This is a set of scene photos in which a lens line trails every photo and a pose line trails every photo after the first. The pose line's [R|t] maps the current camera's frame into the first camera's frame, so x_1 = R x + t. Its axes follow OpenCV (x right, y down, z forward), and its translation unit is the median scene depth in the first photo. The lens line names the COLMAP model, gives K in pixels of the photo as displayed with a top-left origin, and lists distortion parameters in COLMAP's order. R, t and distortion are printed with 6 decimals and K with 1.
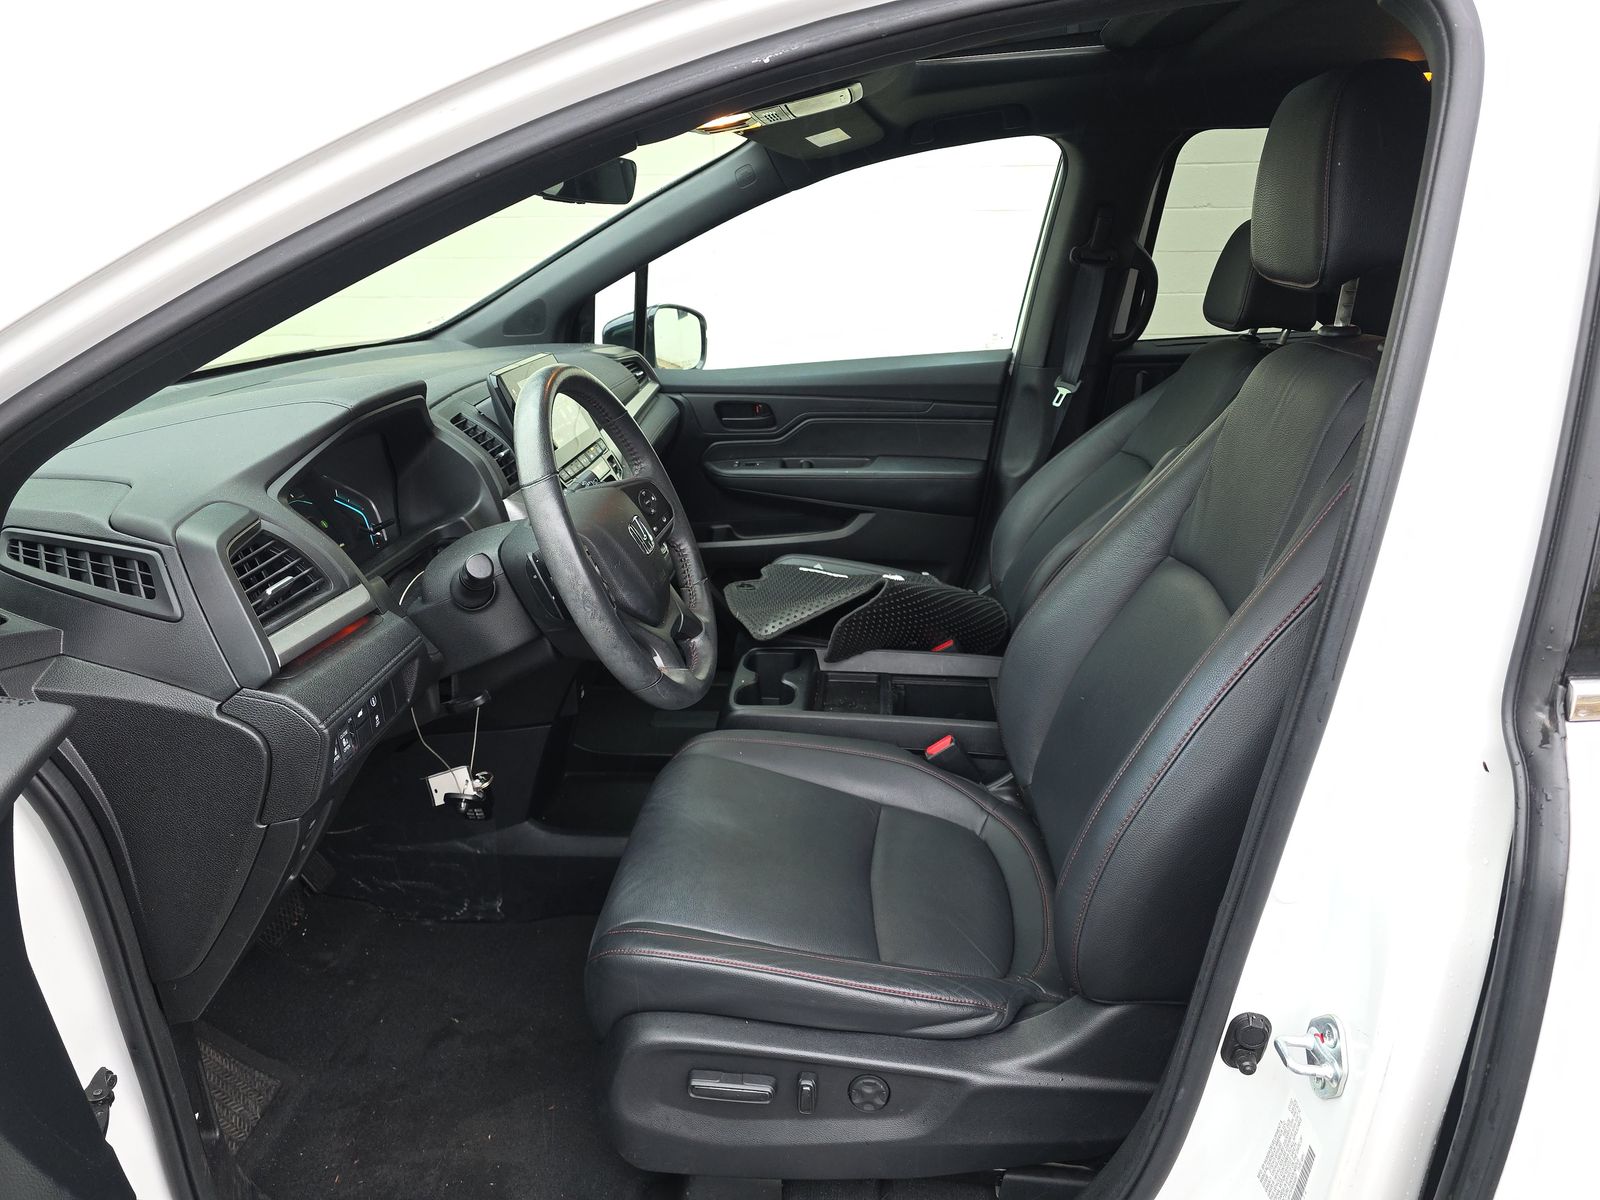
lens RADIAL K [[1071.8, 0, 803.5], [0, 1071.8, 572.5], [0, 0, 1]] dist [0.052317, -0.047319]
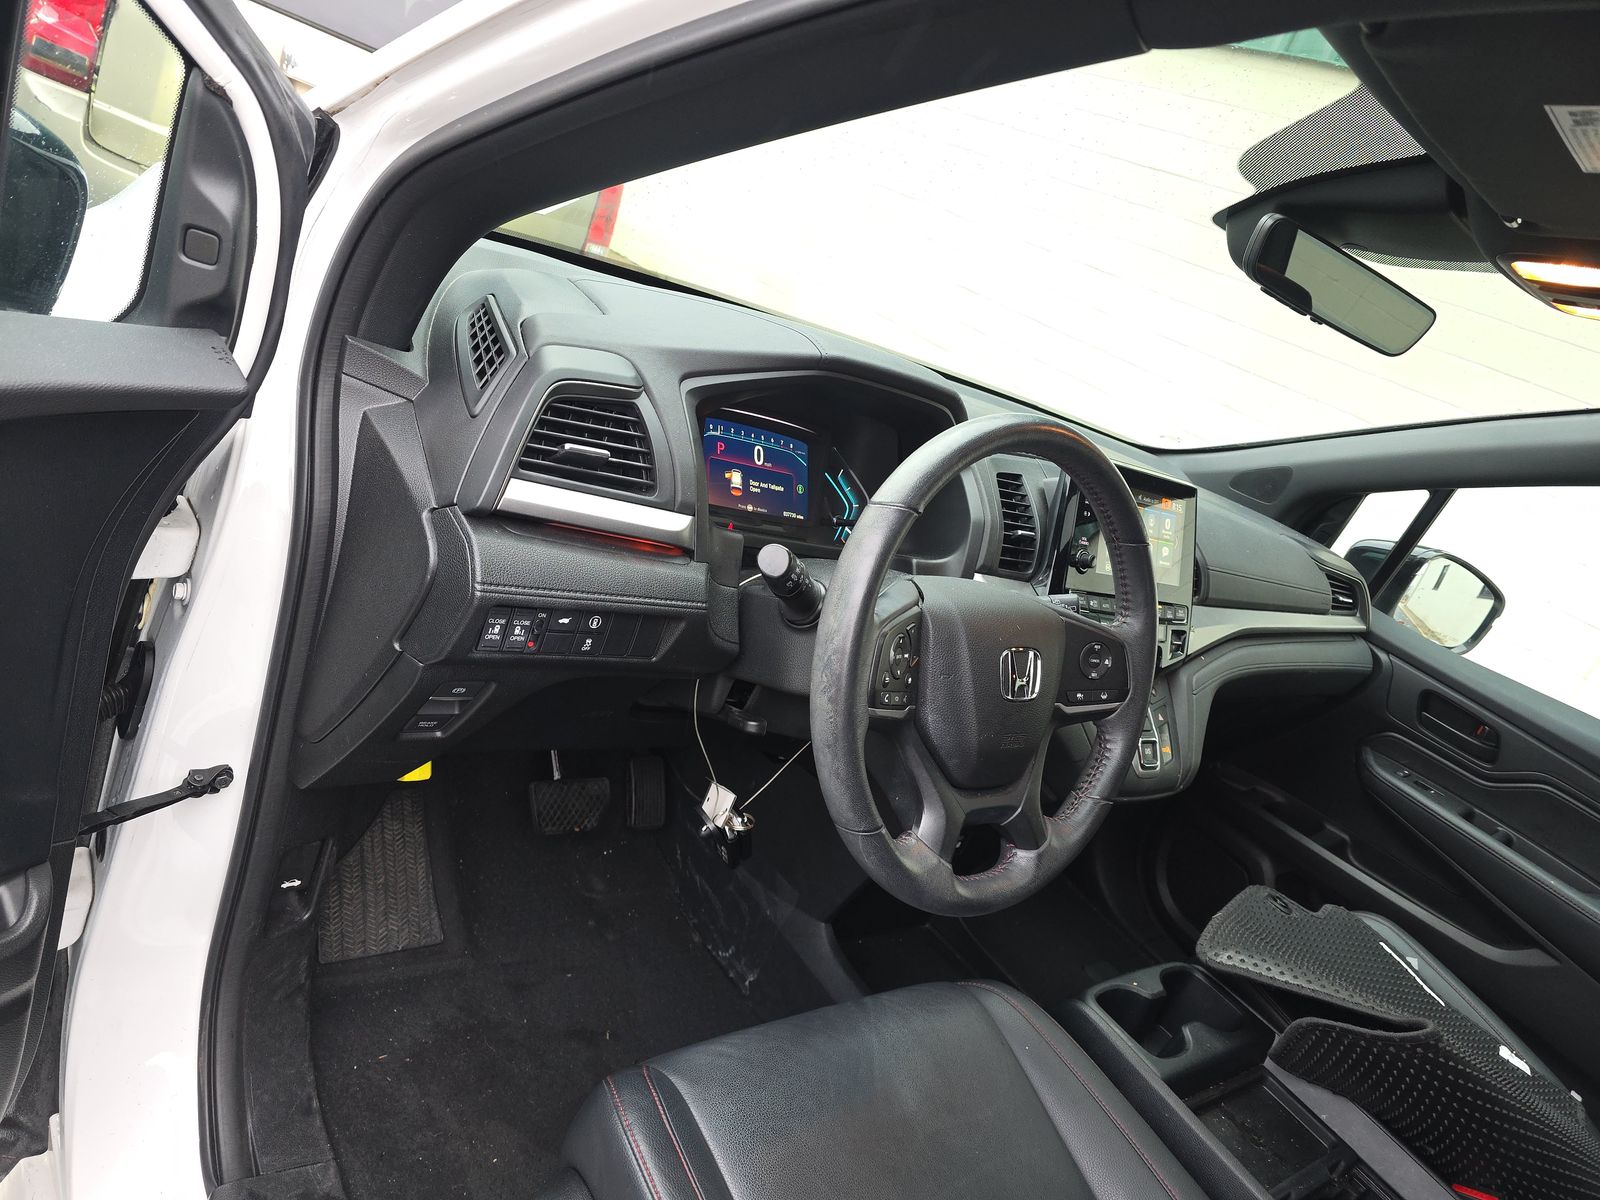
lens RADIAL K [[1071.8, 0, 803.5], [0, 1071.8, 572.5], [0, 0, 1]] dist [0.052317, -0.047319]
pose [[0.605339, 0.486313, -0.630131, 0.123294], [-0.580183, 0.811560, 0.068977, -0.038093], [0.544934, 0.323837, 0.773419, 0.239661]]
